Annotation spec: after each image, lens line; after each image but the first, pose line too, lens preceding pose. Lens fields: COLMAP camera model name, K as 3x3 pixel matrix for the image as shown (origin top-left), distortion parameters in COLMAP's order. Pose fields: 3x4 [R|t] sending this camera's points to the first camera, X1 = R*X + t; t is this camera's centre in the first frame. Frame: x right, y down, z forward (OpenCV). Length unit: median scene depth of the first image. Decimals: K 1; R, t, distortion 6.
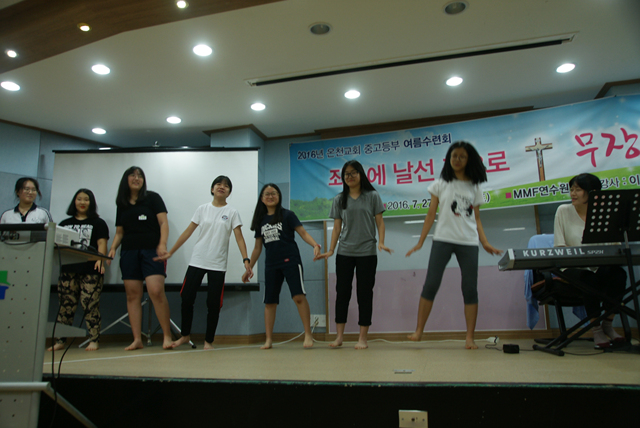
lens RADIAL K [[498.5, 0, 314.9], [0, 498.5, 212.8], [0, 0, 1]] dist [-0.116339, 0.130326]
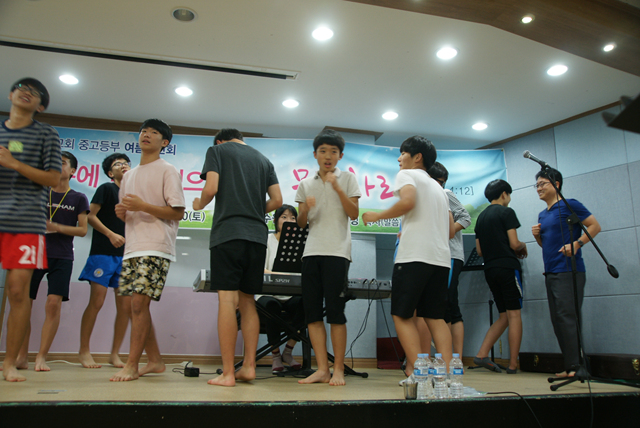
lens RADIAL K [[535.4, 0, 315.2], [0, 535.4, 213.8], [0, 0, 1]] dist [-0.101695, 0.134633]
pose [[0.879736, 0.142920, 0.453474, 0.069851], [-0.126841, 0.989734, -0.065861, 0.003997], [-0.458231, 0.000421, 0.888833, -0.033310]]
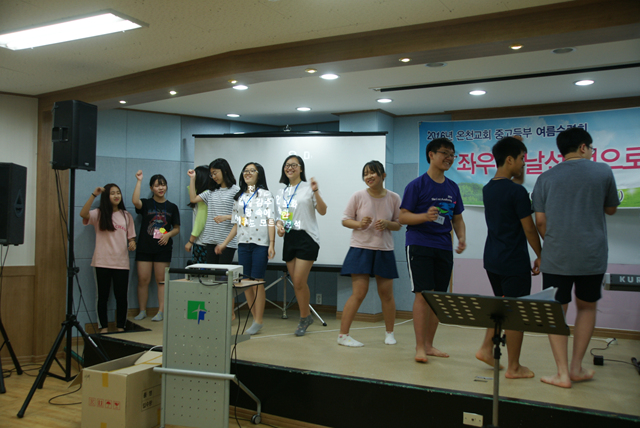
lens RADIAL K [[662.7, 0, 320.0], [0, 662.7, 214.0], [0, 0, 1]] dist [-0.035501, 0.160197]
pose [[0.970144, 0.030971, -0.240542, 0.095085], [0.011448, 0.984859, 0.172977, -0.229485], [0.242258, -0.170566, 0.955101, -0.385201]]
